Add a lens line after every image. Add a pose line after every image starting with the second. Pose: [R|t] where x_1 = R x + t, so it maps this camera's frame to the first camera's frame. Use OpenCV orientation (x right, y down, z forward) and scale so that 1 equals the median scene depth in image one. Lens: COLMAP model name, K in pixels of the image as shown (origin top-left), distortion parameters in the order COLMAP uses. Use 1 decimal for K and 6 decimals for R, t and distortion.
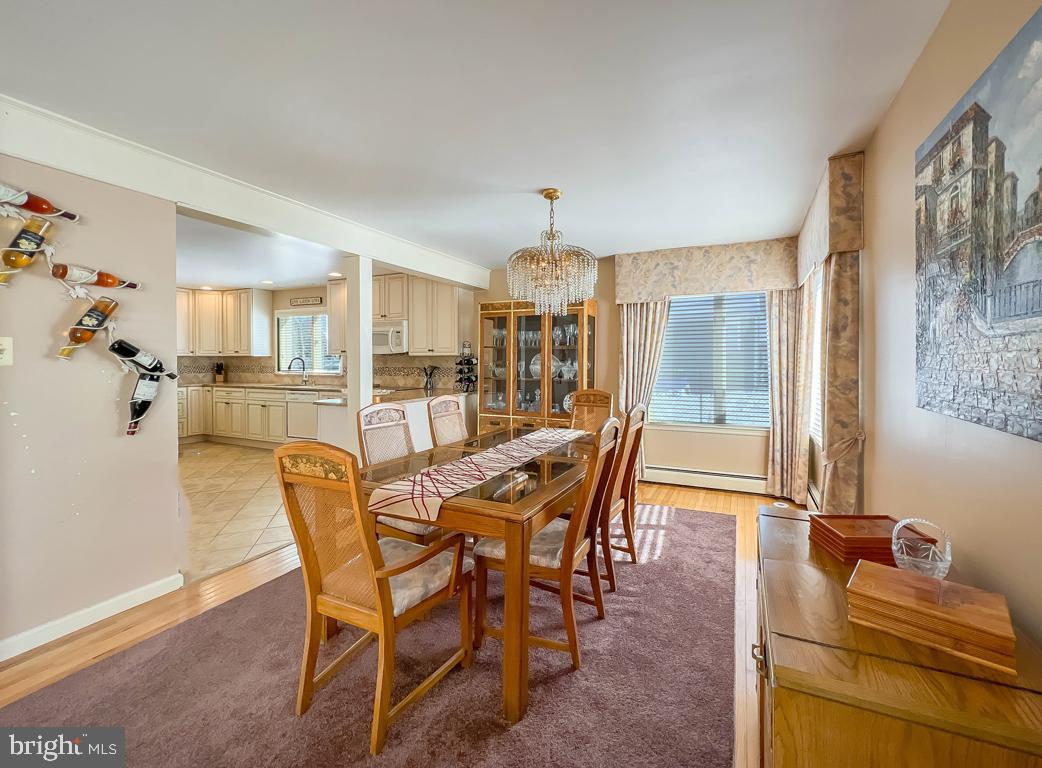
lens RADIAL K [[430.2, 0, 549.1], [0, 430.2, 360.5], [0, 0, 1]] dist [-0.002519, 0.000804]
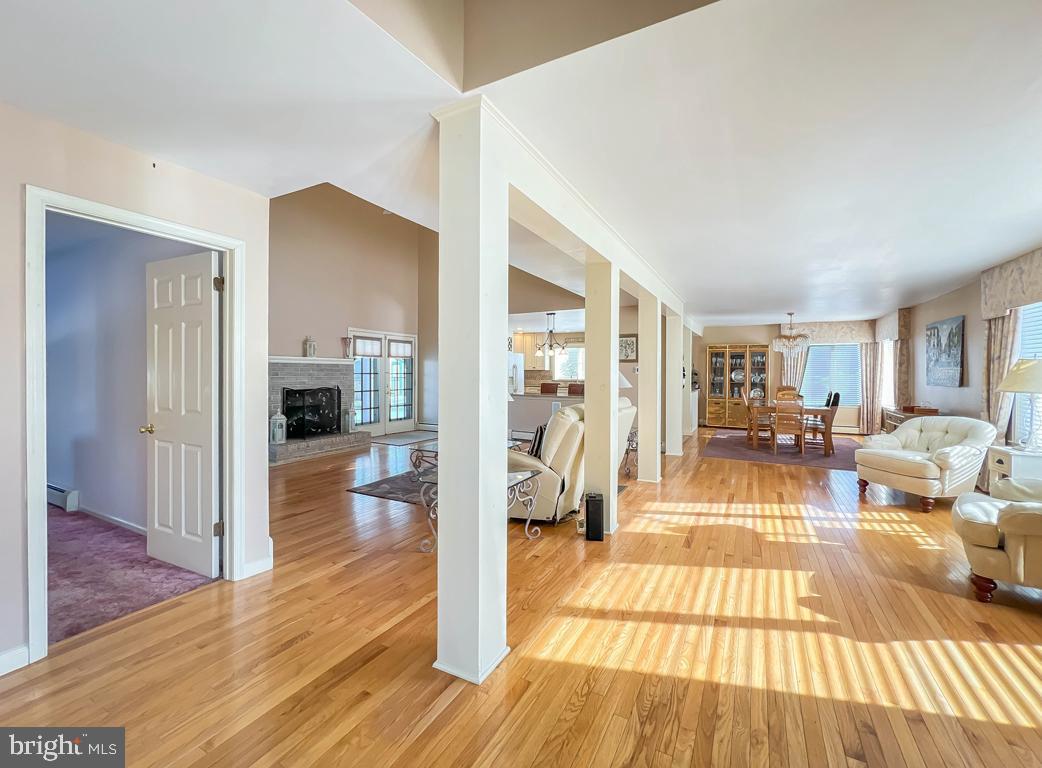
lens RADIAL K [[430.2, 0, 531.4], [0, 430.2, 370.7], [0, 0, 1]] dist [-0.002519, 0.000804]
pose [[0.998540, 0.004298, -0.053838, -0.677981], [-0.004551, 0.999979, -0.004589, 0.000841], [0.053817, 0.004827, 0.998539, -0.830972]]
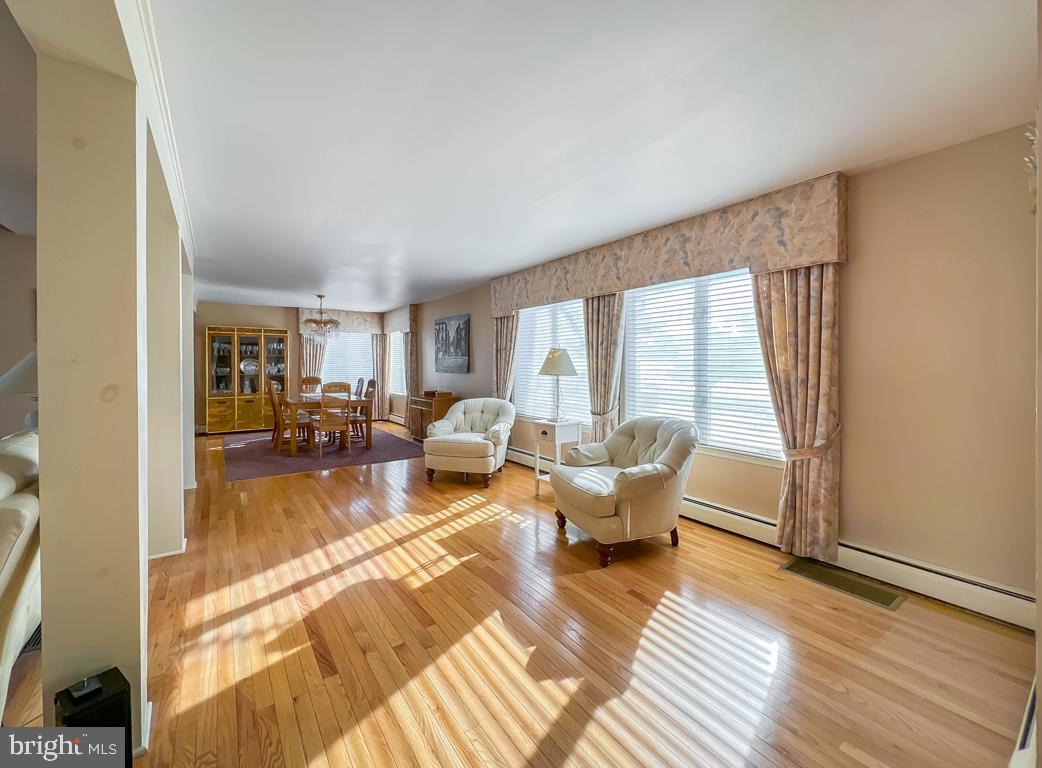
lens RADIAL K [[430.2, 0, 524.7], [0, 430.2, 369.1], [0, 0, 1]] dist [-0.002519, 0.000804]
pose [[0.501764, -0.010375, 0.864942, -0.697205], [0.002595, 0.999942, 0.010489, 0.005720], [-0.865001, -0.003018, 0.501762, -0.568567]]
